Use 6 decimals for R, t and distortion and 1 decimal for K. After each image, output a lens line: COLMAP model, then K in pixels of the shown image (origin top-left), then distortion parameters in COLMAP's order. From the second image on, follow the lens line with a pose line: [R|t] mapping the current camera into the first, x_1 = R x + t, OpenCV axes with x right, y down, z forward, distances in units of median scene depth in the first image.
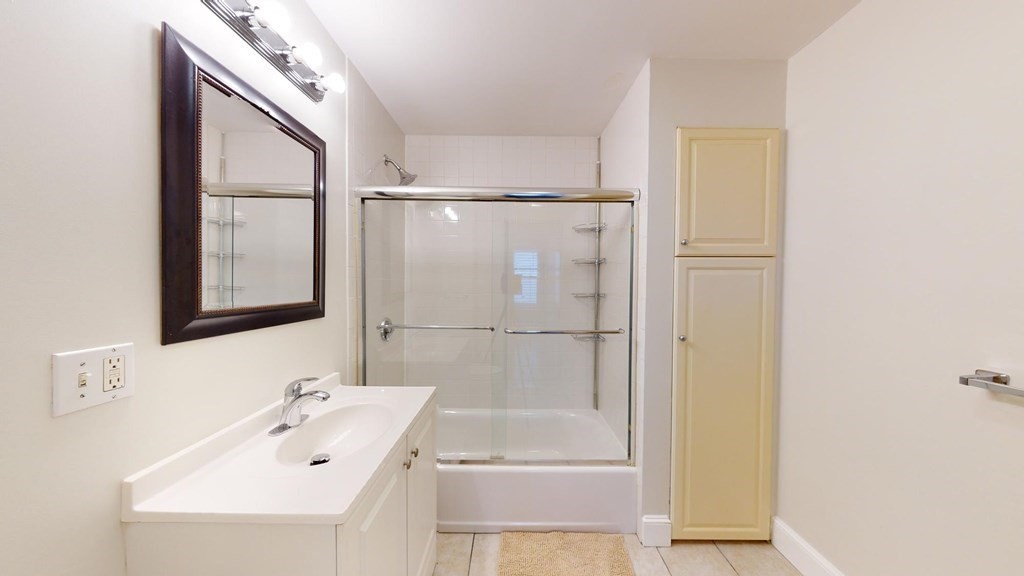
lens RADIAL K [[303.6, 0, 512.0], [0, 303.6, 288.0], [0, 0, 1]] dist [0.001276, 0.000027]
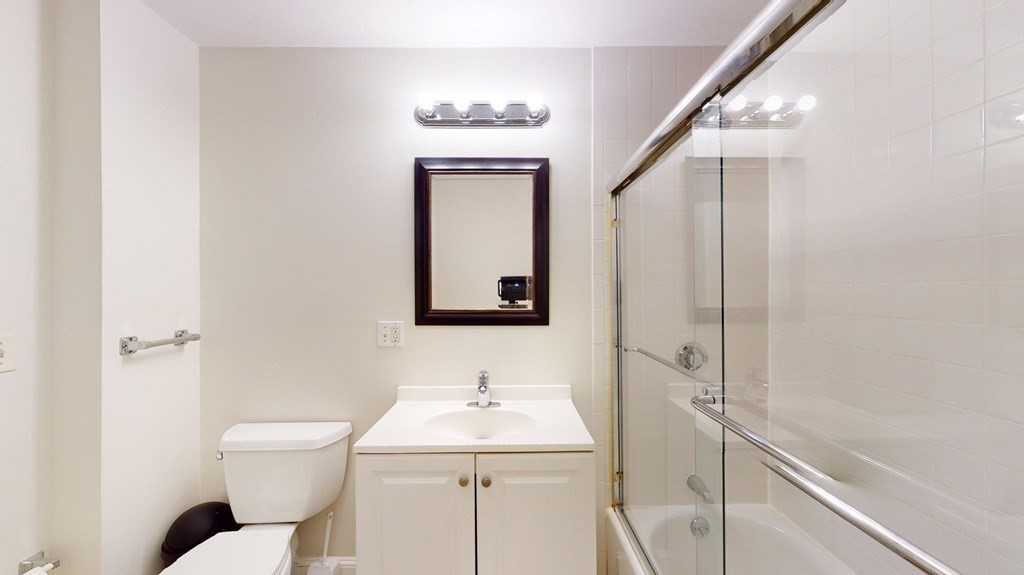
lens RADIAL K [[340.4, 0, 512.0], [0, 340.4, 287.5], [0, 0, 1]] dist [-0.000960, -0.000022]
pose [[0.017393, -0.011984, -0.999777, 0.927804], [-0.016637, 0.999786, -0.012273, -0.030846], [0.999710, 0.016847, 0.017190, 1.452143]]
